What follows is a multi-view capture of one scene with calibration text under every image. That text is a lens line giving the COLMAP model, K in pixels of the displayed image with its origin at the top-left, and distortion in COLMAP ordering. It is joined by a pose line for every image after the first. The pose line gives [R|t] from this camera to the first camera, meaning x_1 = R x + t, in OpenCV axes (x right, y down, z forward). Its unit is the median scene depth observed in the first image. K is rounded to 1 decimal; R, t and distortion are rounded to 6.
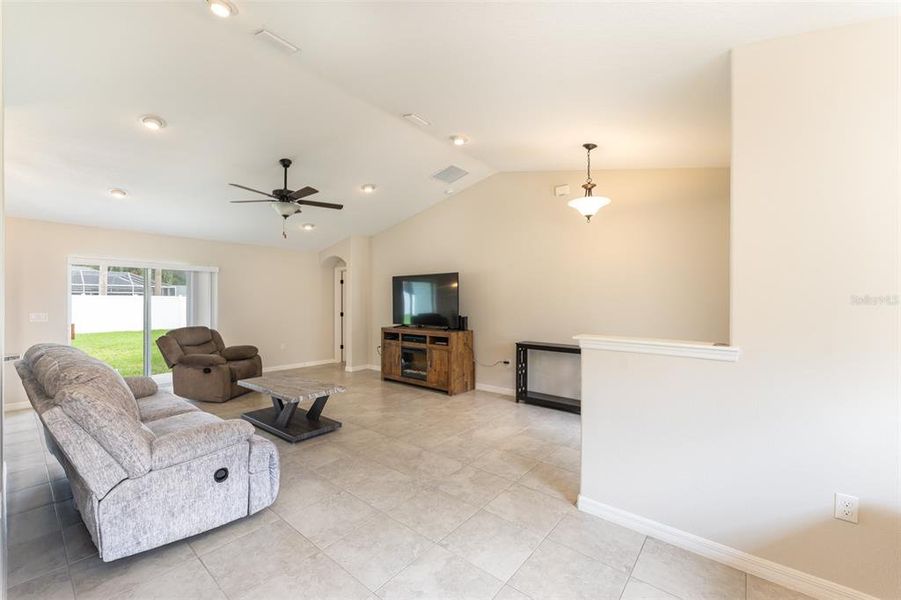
lens RADIAL K [[368.1, 0, 451.2], [0, 368.1, 302.7], [0, 0, 1]] dist [0.000779, 0.000052]
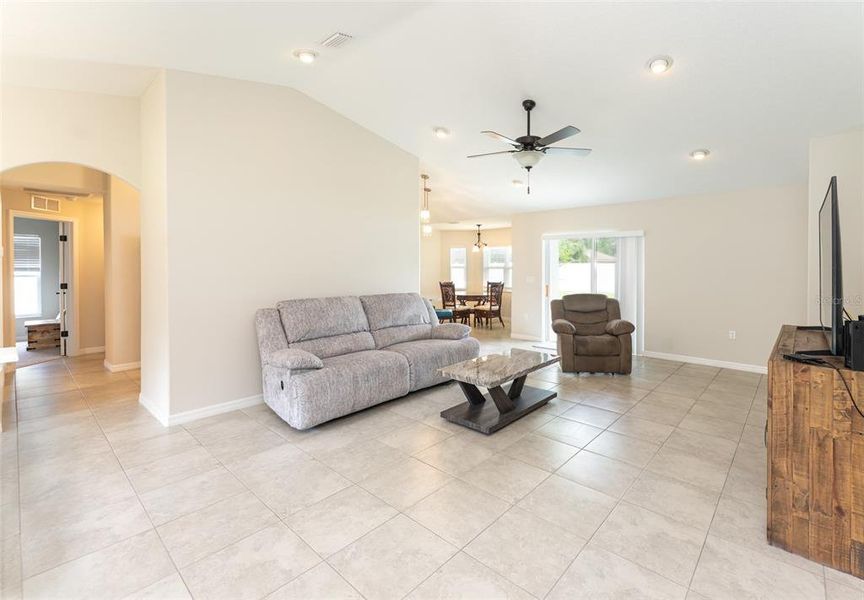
lens RADIAL K [[385.2, 0, 468.6], [0, 385.2, 269.9], [0, 0, 1]] dist [0.004787, 0.000339]
pose [[-0.033830, -0.003956, -0.999420, 0.456887], [0.001223, 0.999991, -0.004000, 0.004974], [0.999427, -0.001358, -0.033825, 0.914218]]
